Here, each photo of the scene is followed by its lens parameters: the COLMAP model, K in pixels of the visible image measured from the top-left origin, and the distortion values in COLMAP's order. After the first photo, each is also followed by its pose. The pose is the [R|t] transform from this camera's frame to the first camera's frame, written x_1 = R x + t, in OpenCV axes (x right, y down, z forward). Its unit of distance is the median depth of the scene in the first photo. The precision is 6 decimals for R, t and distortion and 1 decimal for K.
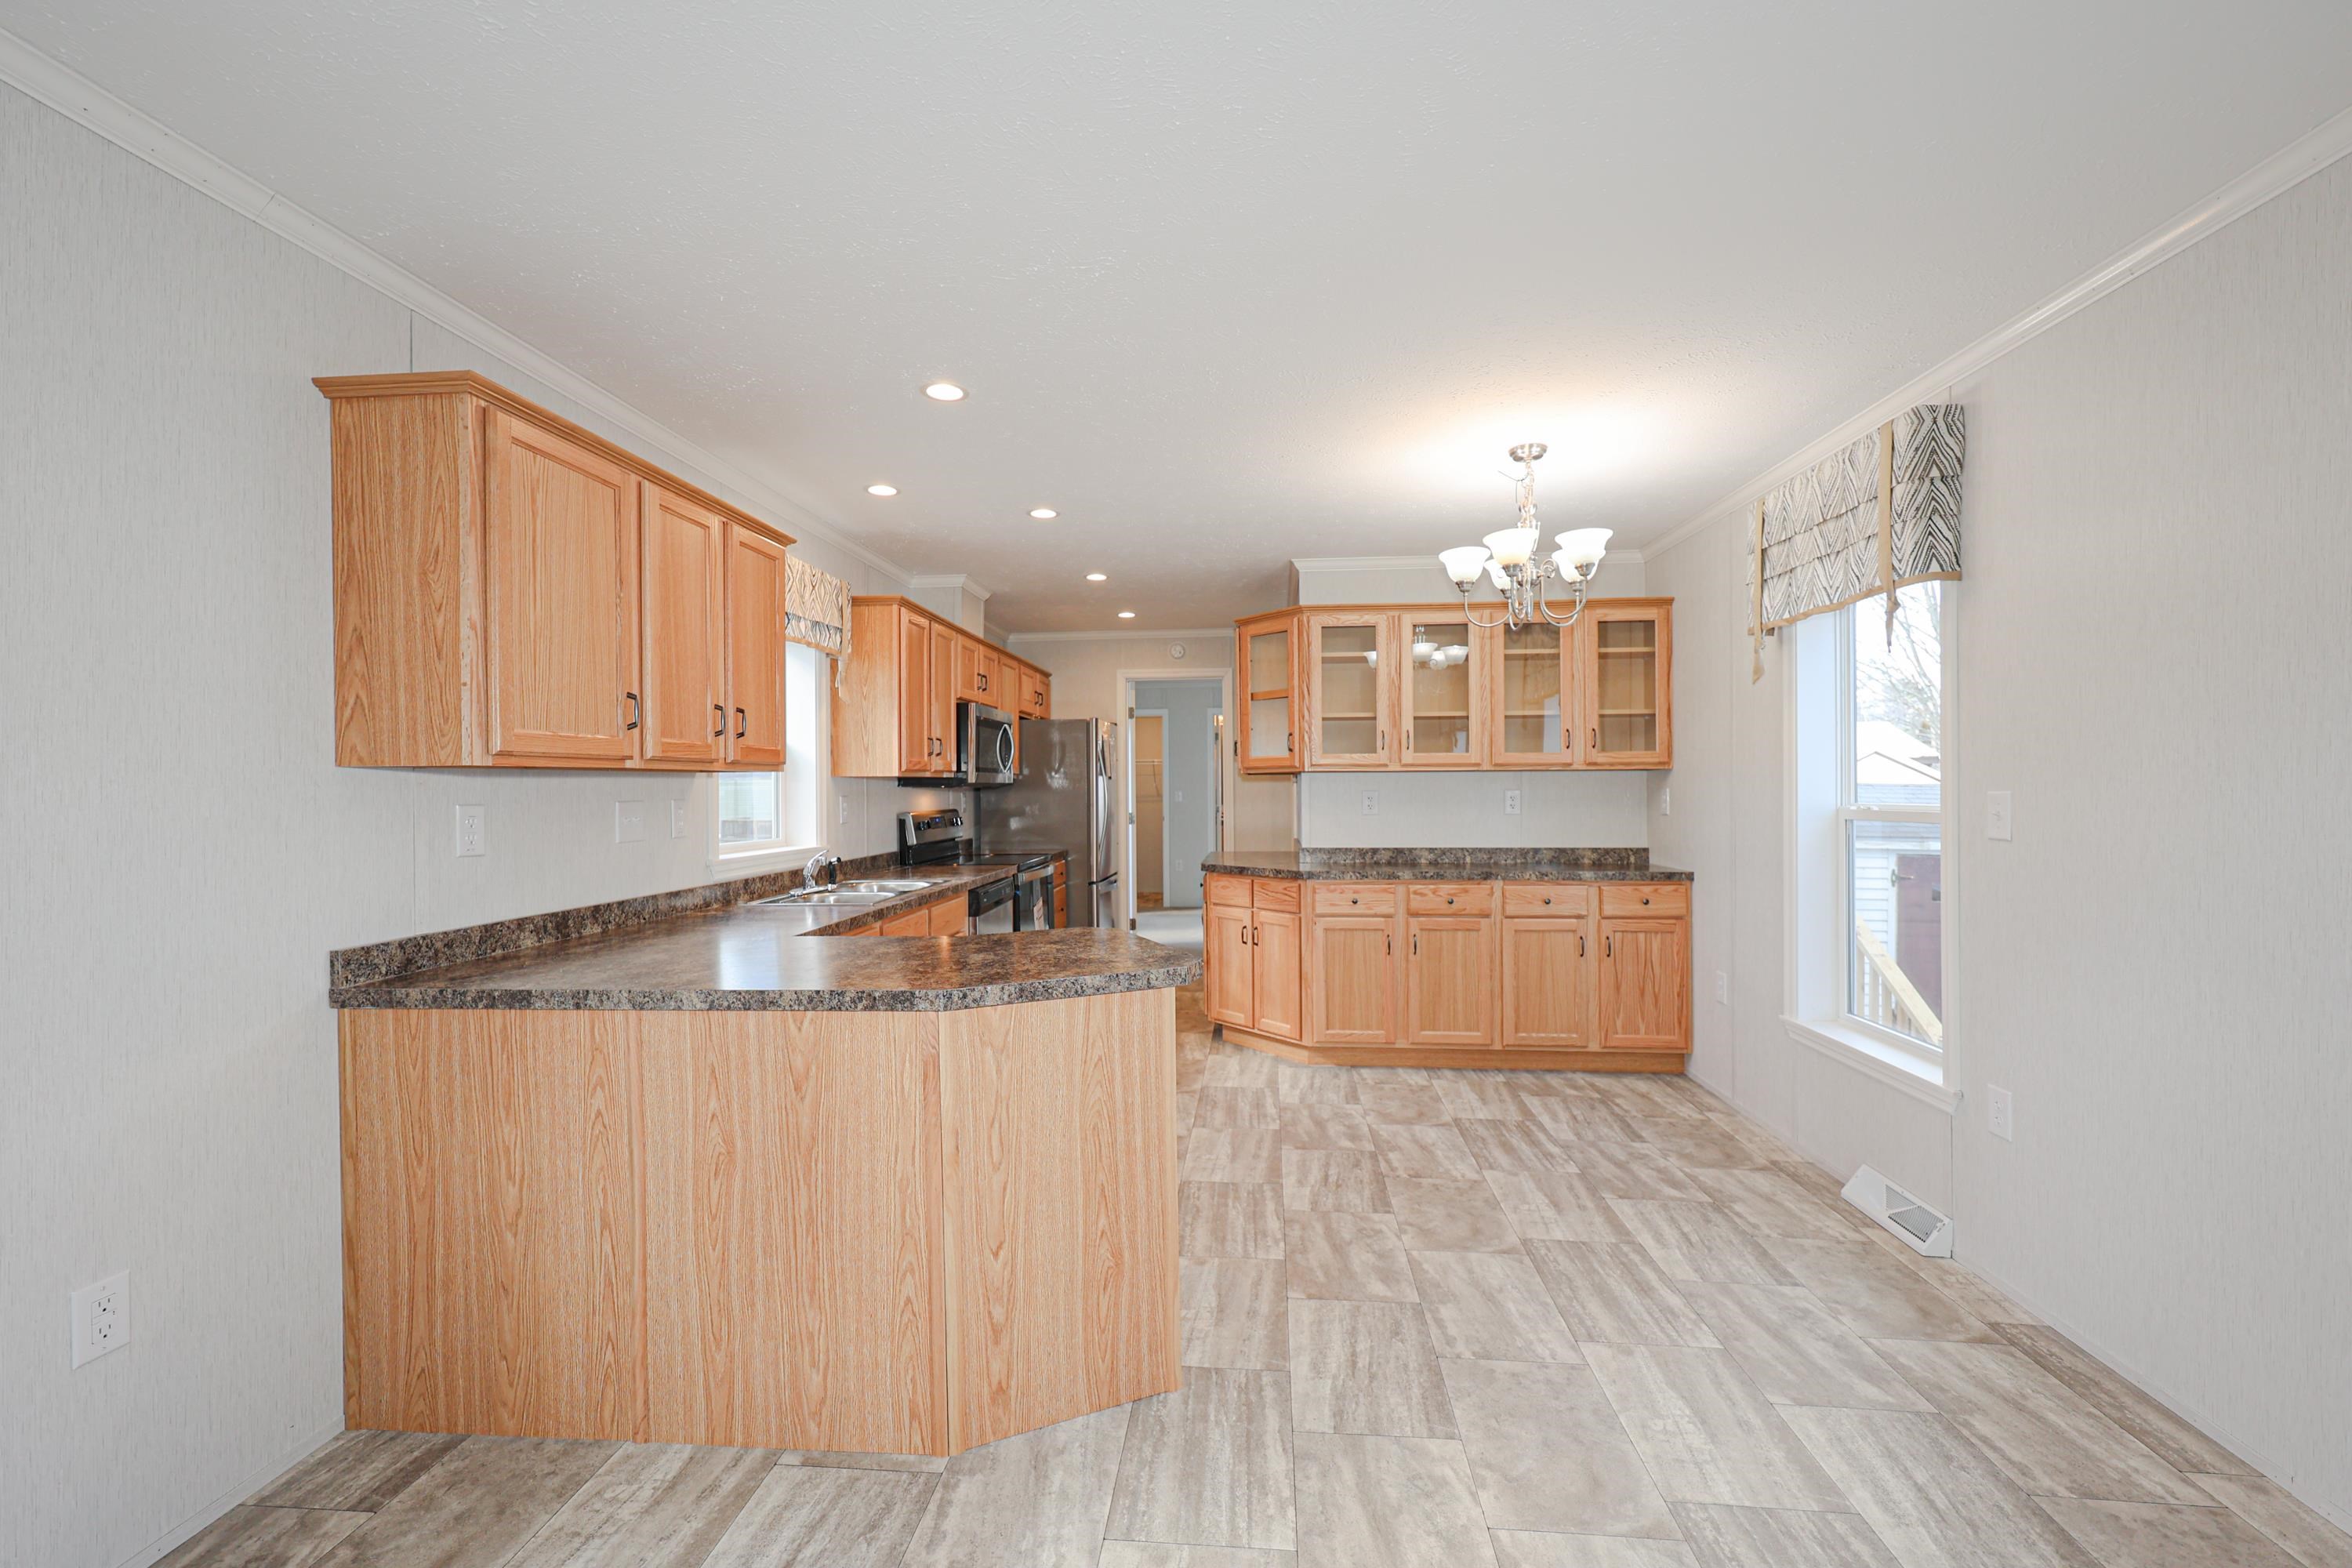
lens RADIAL K [[966.8, 0, 1177.7], [0, 966.8, 786.3], [0, 0, 1]] dist [0.000834, 0.000049]
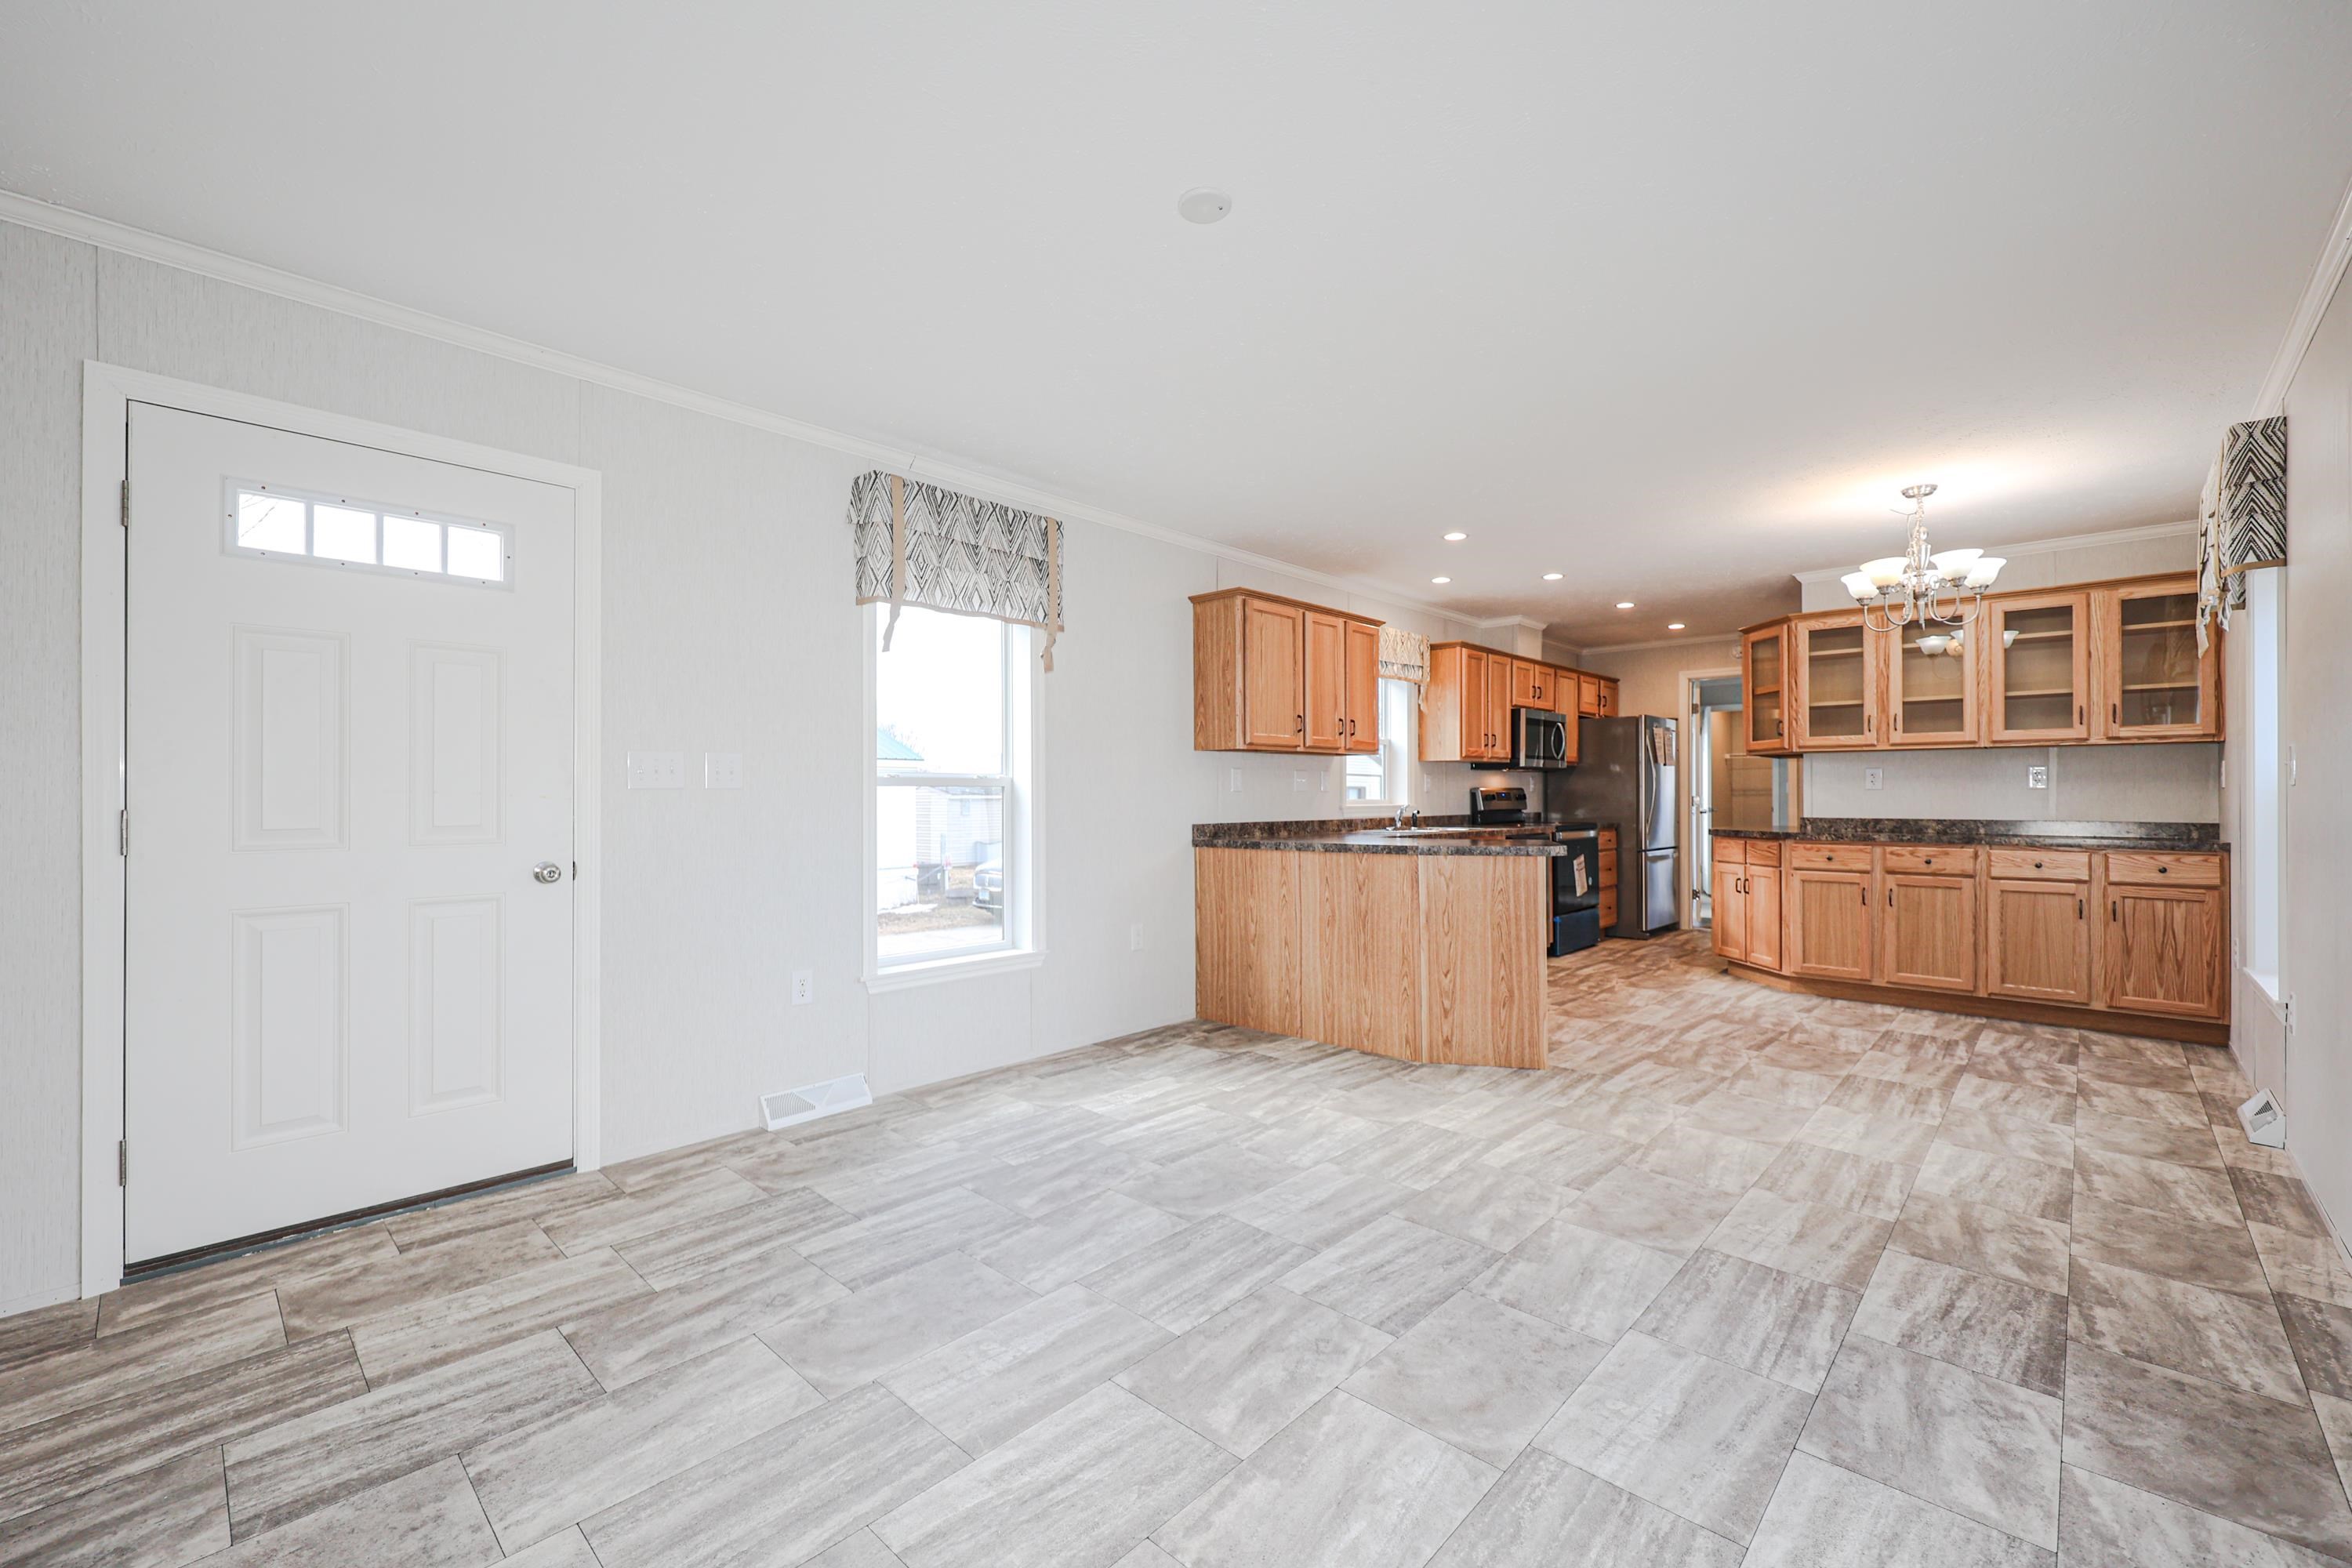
lens RADIAL K [[966.8, 0, 1177.7], [0, 966.8, 786.3], [0, 0, 1]] dist [0.000834, 0.000049]
pose [[0.787388, -0.000490, -0.616457, 0.364285], [-0.003489, 0.999980, -0.005252, 0.049097], [0.616447, 0.006286, 0.787371, -0.569670]]
